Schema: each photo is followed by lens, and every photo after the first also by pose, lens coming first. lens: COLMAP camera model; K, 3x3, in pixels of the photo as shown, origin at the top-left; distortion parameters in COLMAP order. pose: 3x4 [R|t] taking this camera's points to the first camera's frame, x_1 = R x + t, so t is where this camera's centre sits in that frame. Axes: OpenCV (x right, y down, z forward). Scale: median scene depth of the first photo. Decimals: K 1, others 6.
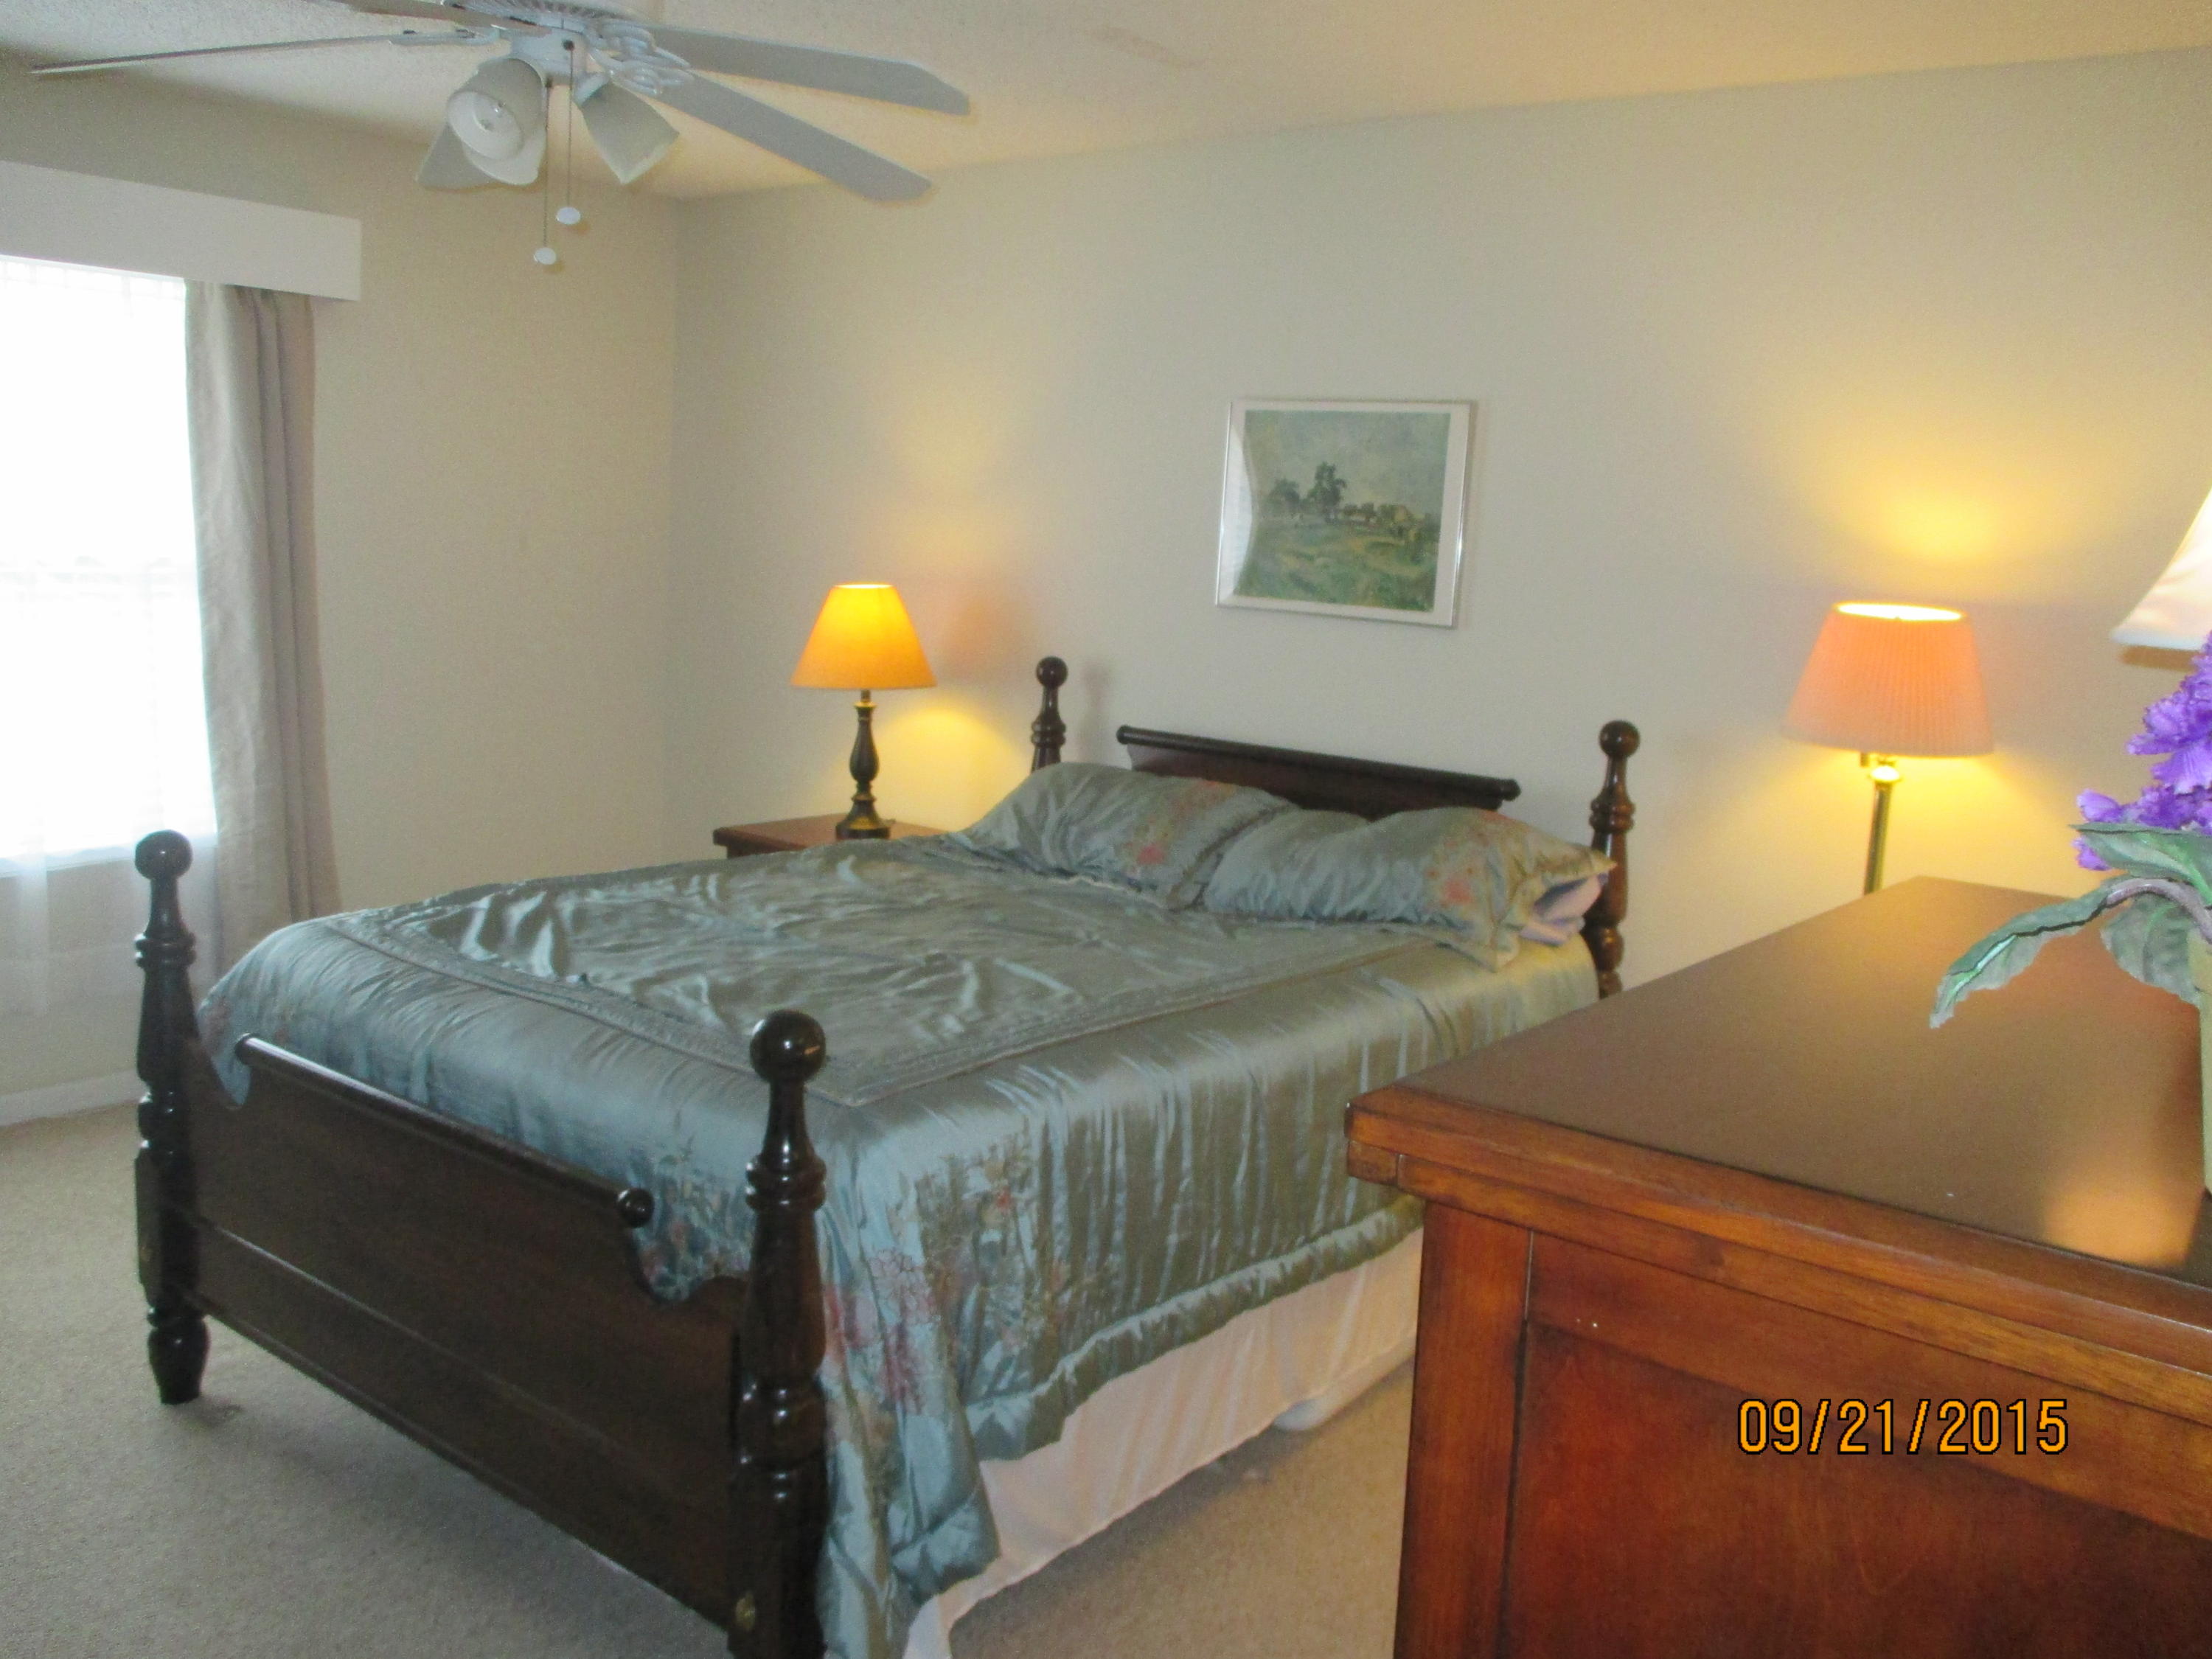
lens RADIAL K [[1861.9, 0, 1110.3], [0, 1861.9, 826.8], [0, 0, 1]] dist [-0.015585, 0.004434]
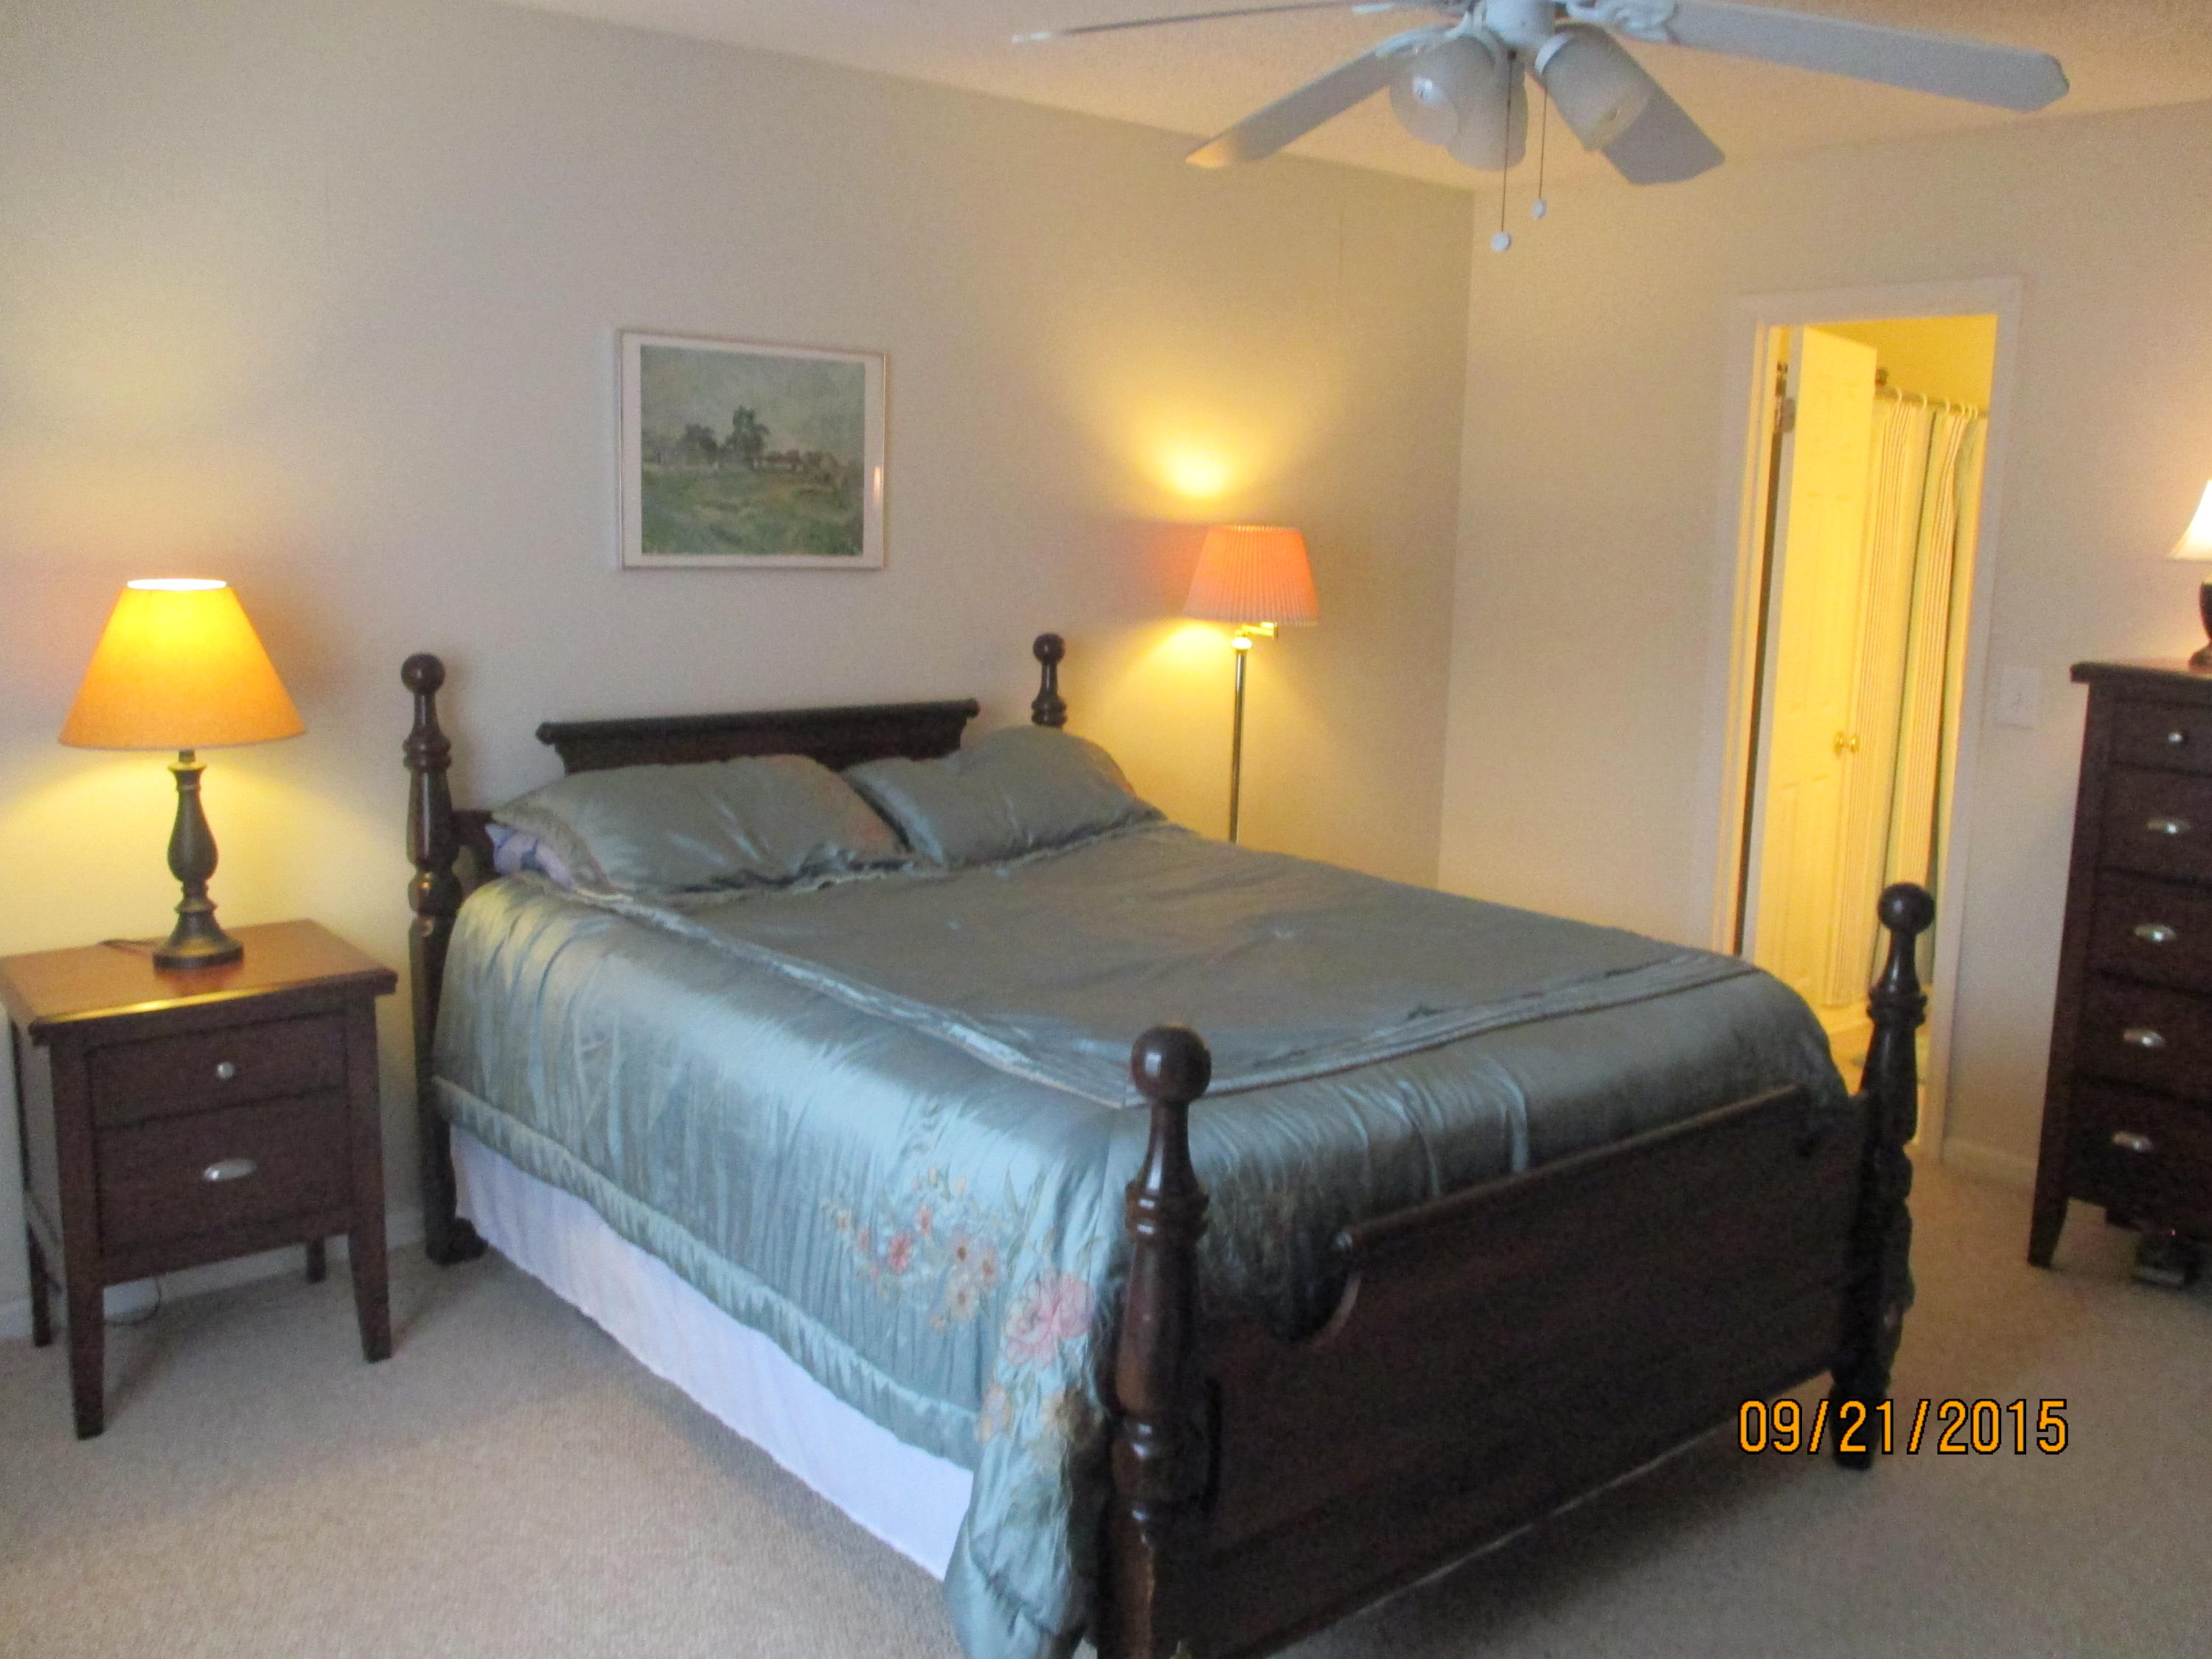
lens RADIAL K [[1861.9, 0, 1109.6], [0, 1861.9, 830.3], [0, 0, 1]] dist [-0.015585, 0.004434]
pose [[0.201342, -0.223479, 0.953687, -0.807908], [0.136112, 0.970563, 0.198698, -0.150629], [-0.970018, 0.089802, 0.225833, 0.628866]]
